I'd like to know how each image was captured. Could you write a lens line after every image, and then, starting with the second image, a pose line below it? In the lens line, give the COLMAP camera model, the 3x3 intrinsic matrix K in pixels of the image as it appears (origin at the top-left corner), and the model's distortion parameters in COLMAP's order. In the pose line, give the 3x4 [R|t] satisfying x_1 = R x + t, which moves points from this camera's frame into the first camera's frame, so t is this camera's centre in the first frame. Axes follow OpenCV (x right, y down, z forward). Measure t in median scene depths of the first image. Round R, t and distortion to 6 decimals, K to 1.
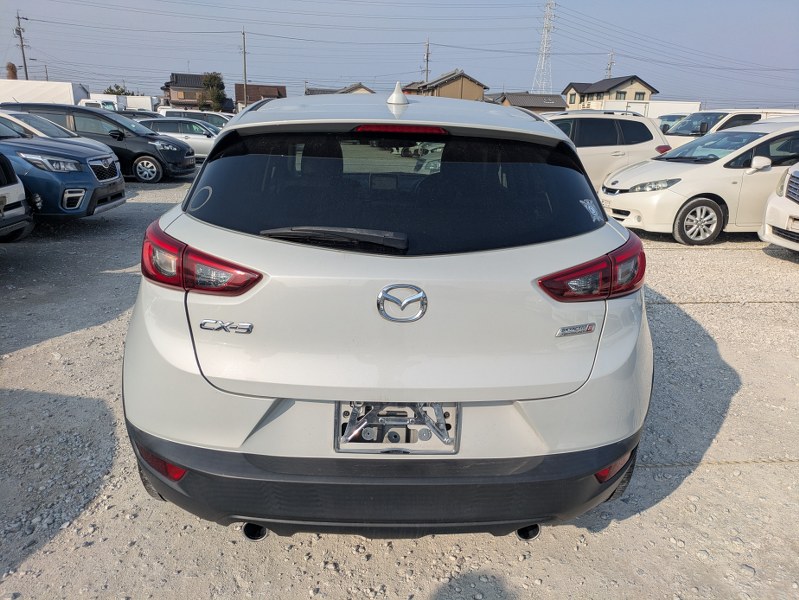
lens RADIAL K [[581.2, 0, 399.5], [0, 581.2, 300.0], [0, 0, 1]] dist [-0.000981, -0.000131]
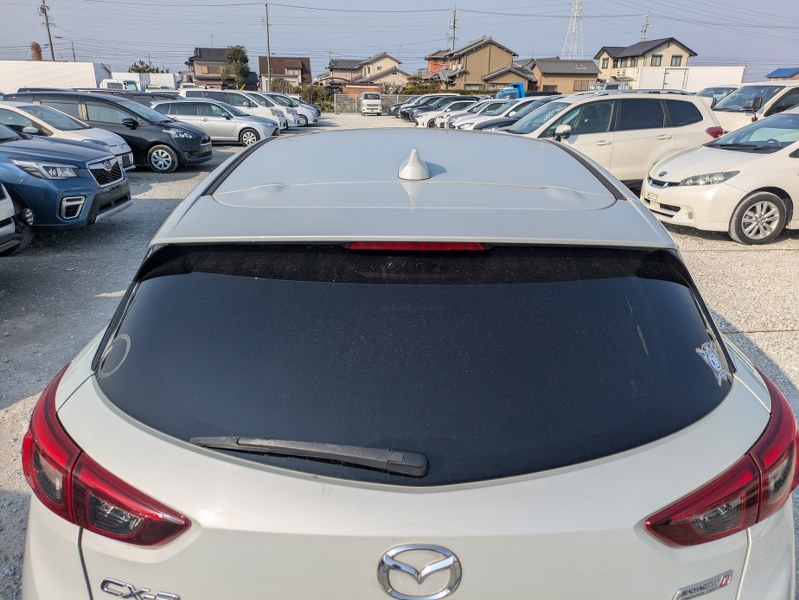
lens RADIAL K [[581.2, 0, 399.5], [0, 581.2, 300.0], [0, 0, 1]] dist [-0.000981, -0.000131]
pose [[0.998914, -0.003798, -0.046437, 0.002080], [0.006014, 0.998845, 0.047676, -0.043616], [0.046202, -0.047903, 0.997783, 0.058549]]
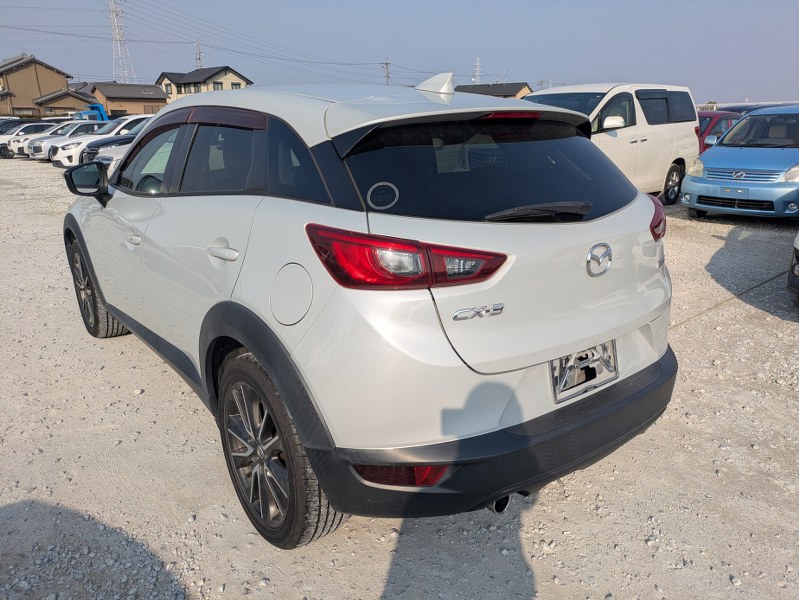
lens RADIAL K [[593.7, 0, 399.5], [0, 593.7, 300.0], [0, 0, 1]] dist [0.000489, 0.003704]
pose [[0.805797, -0.196819, 0.558528, -0.144628], [0.192646, 0.978975, 0.067047, -0.010590], [-0.559981, 0.053572, 0.826772, 0.031661]]
